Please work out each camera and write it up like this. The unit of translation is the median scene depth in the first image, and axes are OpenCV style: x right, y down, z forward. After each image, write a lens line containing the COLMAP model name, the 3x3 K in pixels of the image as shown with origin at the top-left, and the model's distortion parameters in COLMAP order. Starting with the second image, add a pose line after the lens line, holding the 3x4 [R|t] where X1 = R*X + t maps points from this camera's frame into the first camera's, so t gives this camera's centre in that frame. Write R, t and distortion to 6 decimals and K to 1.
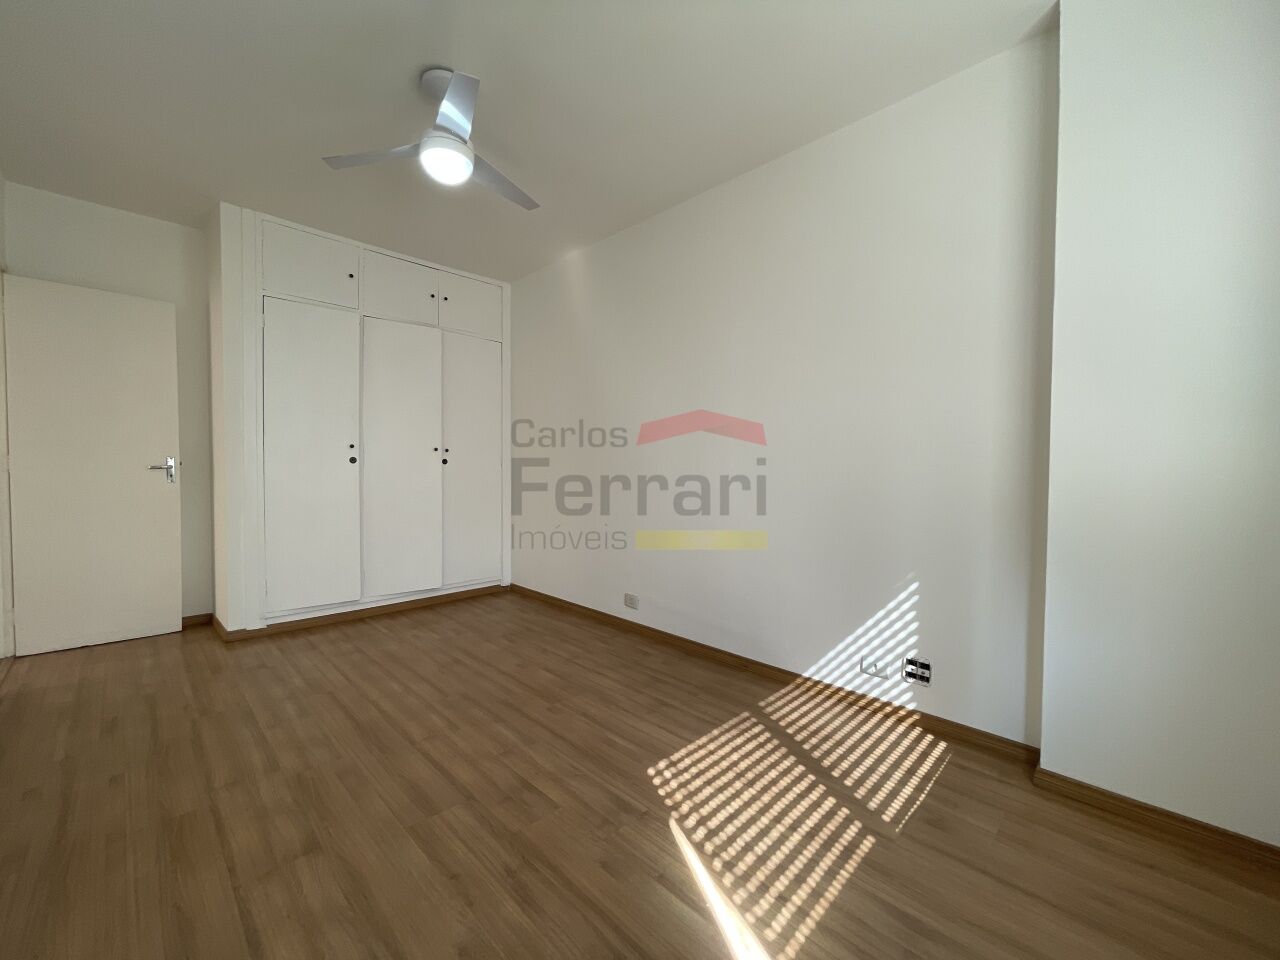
lens RADIAL K [[516.3, 0, 646.8], [0, 516.3, 473.3], [0, 0, 1]] dist [-0.012817, 0.000952]
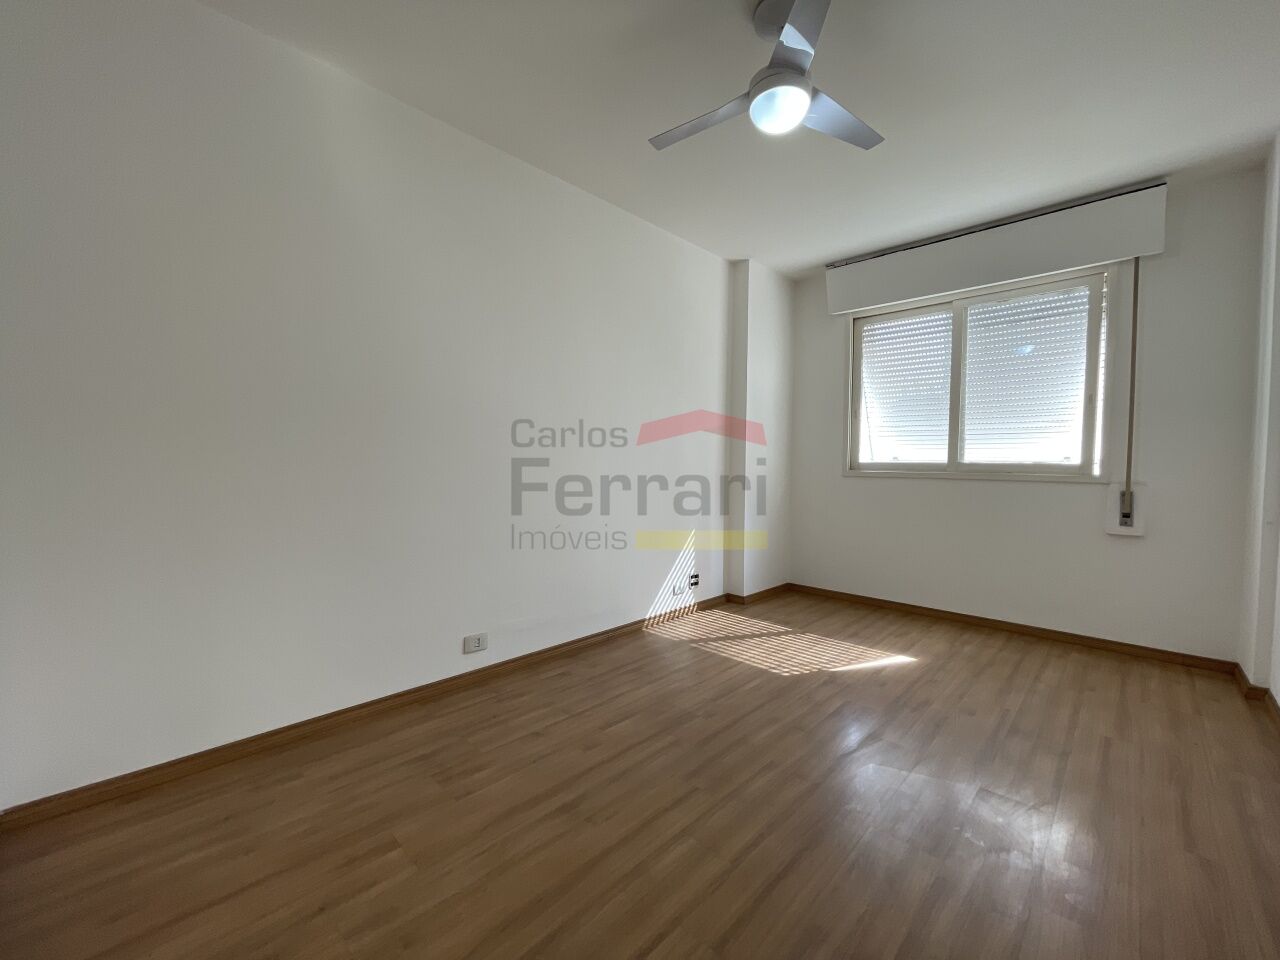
lens RADIAL K [[516.3, 0, 635.7], [0, 516.3, 473.6], [0, 0, 1]] dist [-0.012817, 0.000952]
pose [[0.004370, -0.031677, 0.999489, -1.274831], [0.009915, 0.999450, 0.031632, -0.034153], [-0.999941, 0.009771, 0.004681, 1.258470]]
